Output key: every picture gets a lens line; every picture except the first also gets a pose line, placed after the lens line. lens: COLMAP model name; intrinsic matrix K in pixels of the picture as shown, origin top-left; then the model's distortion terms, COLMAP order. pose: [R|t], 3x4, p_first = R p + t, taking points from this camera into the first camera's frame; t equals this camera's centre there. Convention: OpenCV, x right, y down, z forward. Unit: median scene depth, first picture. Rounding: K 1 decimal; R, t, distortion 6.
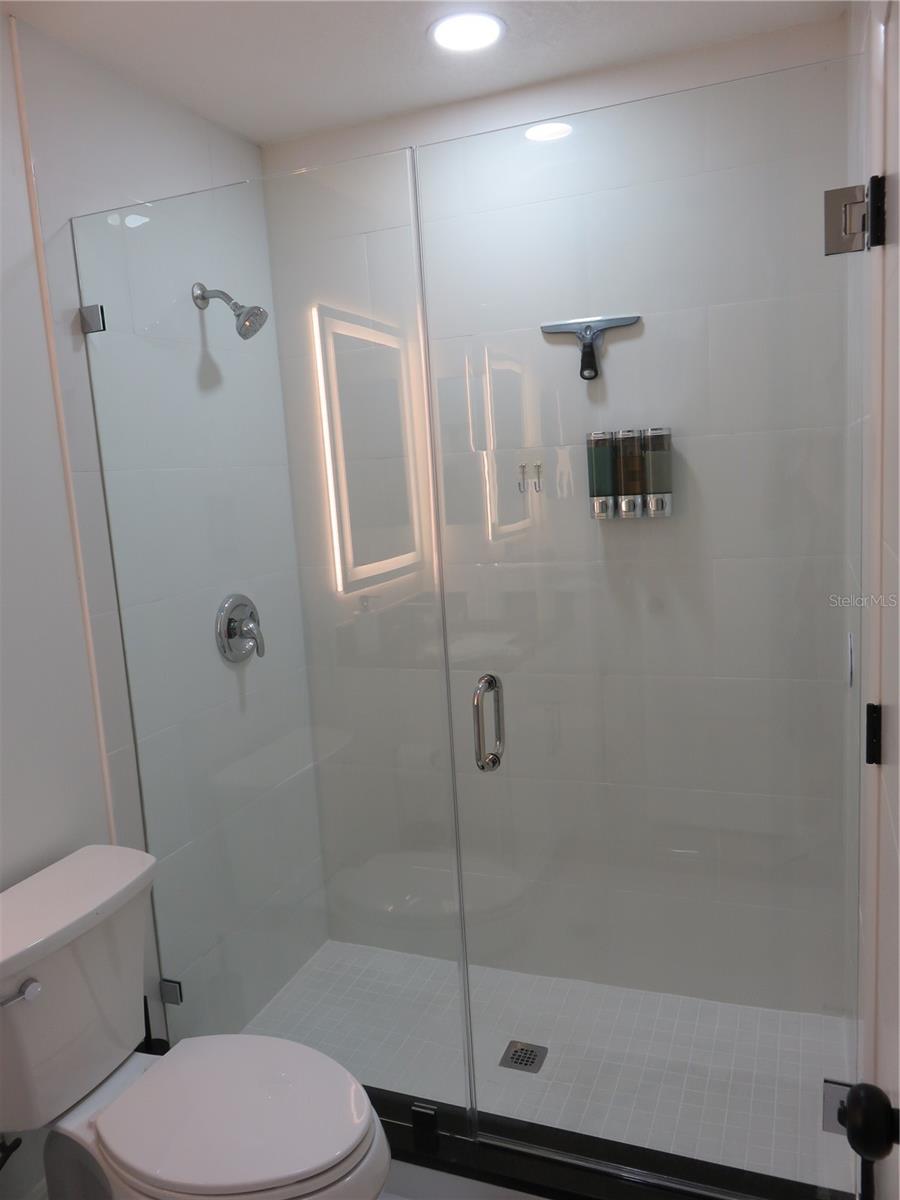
lens RADIAL K [[896.8, 0, 446.5], [0, 896.8, 600.6], [0, 0, 1]] dist [-0.003616, -0.005406]
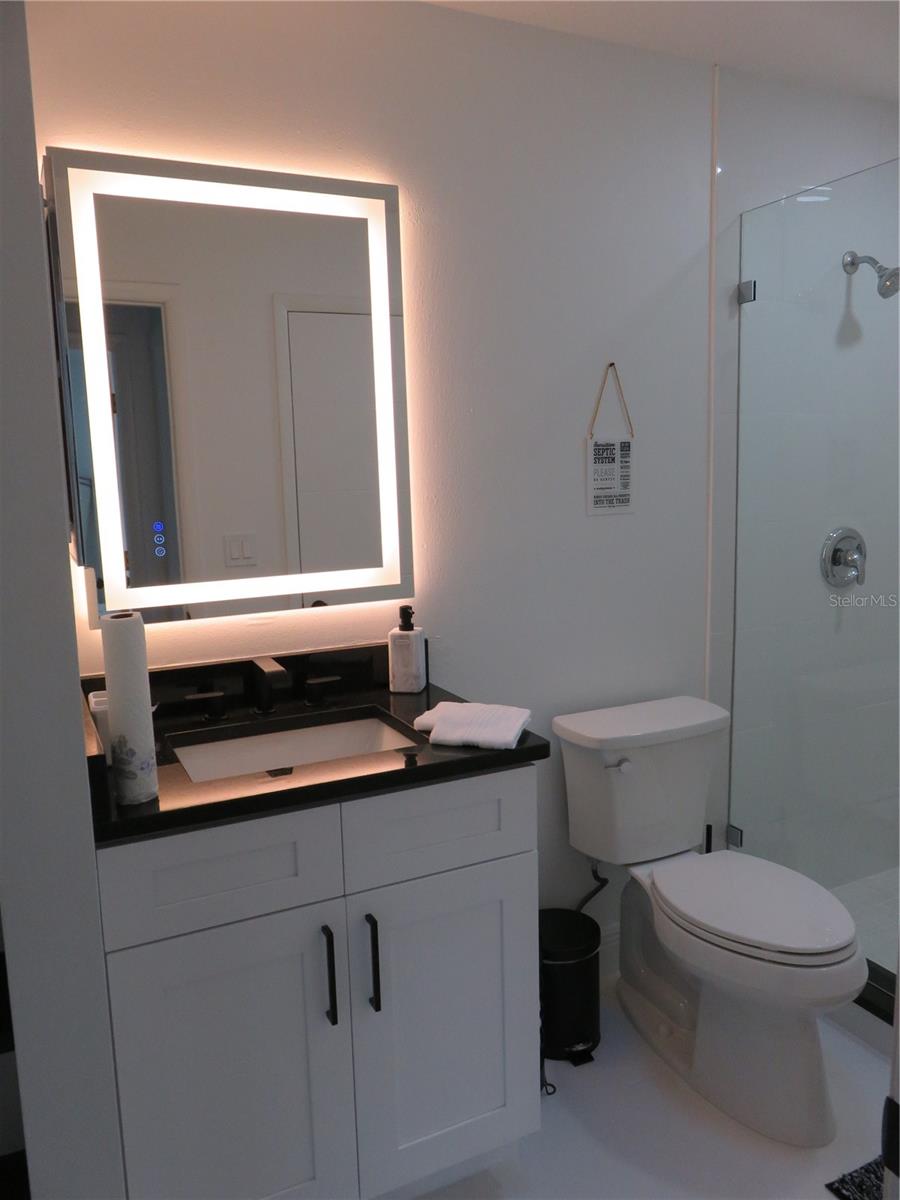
lens RADIAL K [[896.8, 0, 446.6], [0, 896.8, 607.4], [0, 0, 1]] dist [-0.003616, -0.005406]
pose [[0.737939, 0.145416, -0.659015, 0.194797], [-0.118608, 0.989256, 0.085472, 0.071110], [0.664363, 0.015092, 0.747257, -0.228536]]
